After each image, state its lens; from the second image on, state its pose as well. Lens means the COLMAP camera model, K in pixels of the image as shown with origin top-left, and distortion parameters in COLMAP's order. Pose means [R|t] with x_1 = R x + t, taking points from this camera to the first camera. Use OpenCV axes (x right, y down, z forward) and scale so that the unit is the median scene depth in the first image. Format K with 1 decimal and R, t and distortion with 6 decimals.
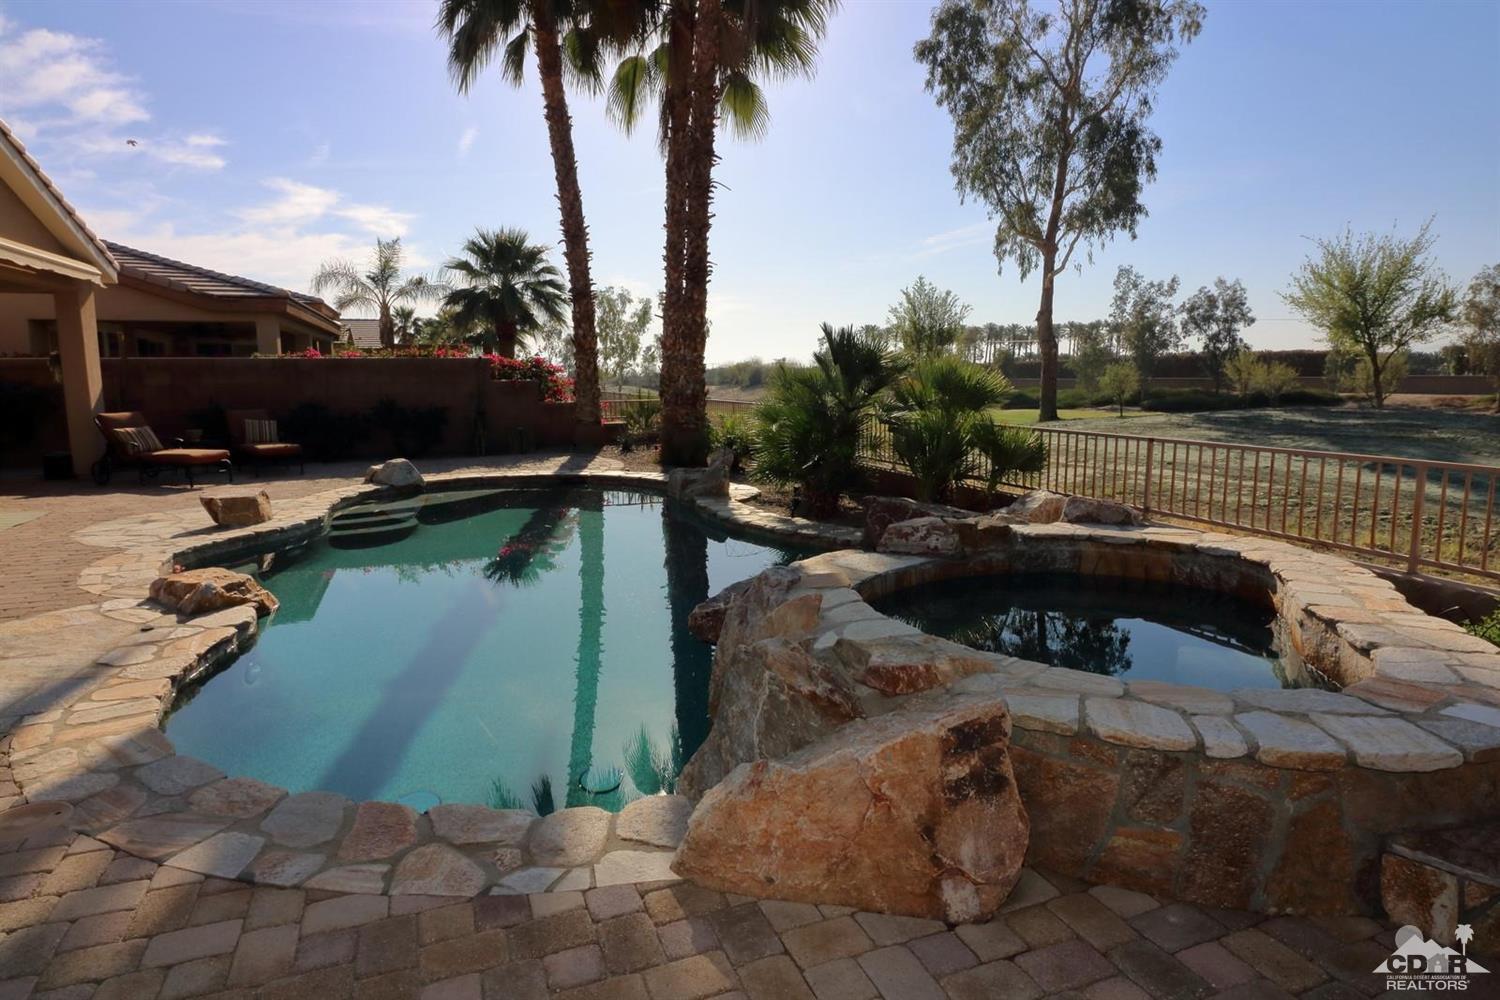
lens RADIAL K [[875.5, 0, 756.1], [0, 875.5, 511.0], [0, 0, 1]] dist [0.002084, -0.001984]
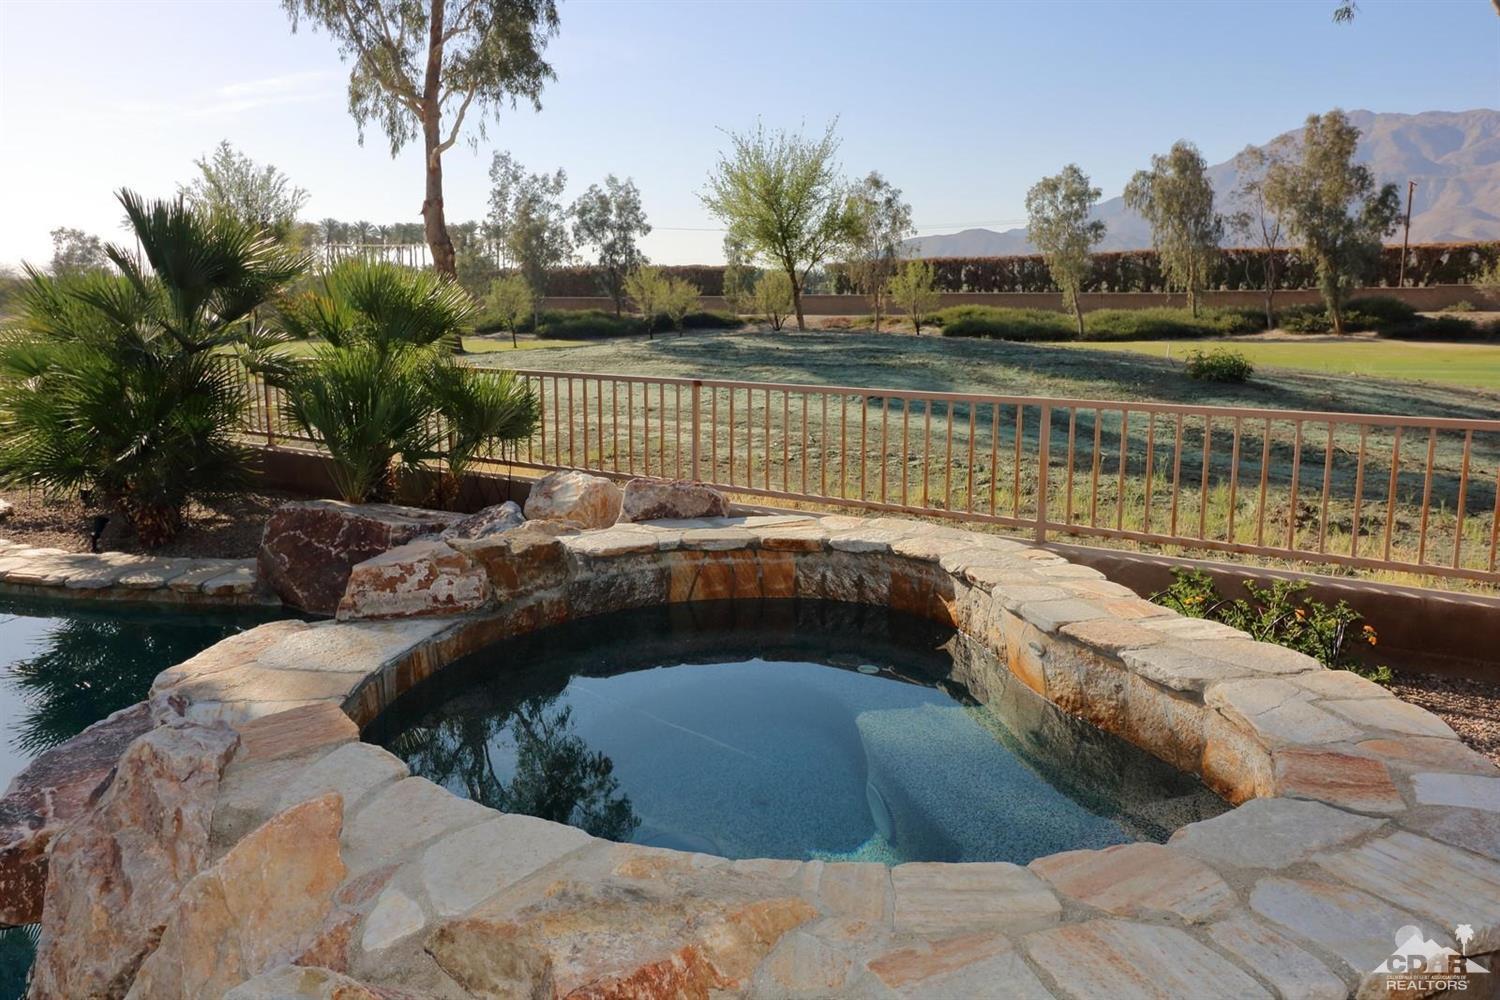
lens RADIAL K [[1144.4, 0, 745.5], [0, 1144.4, 498.3], [0, 0, 1]] dist [0.012664, -0.000351]
pose [[0.817659, -0.098356, 0.567239, -0.024453], [0.085465, 0.995118, 0.049352, -0.021644], [-0.569324, 0.008126, 0.822073, 0.159798]]
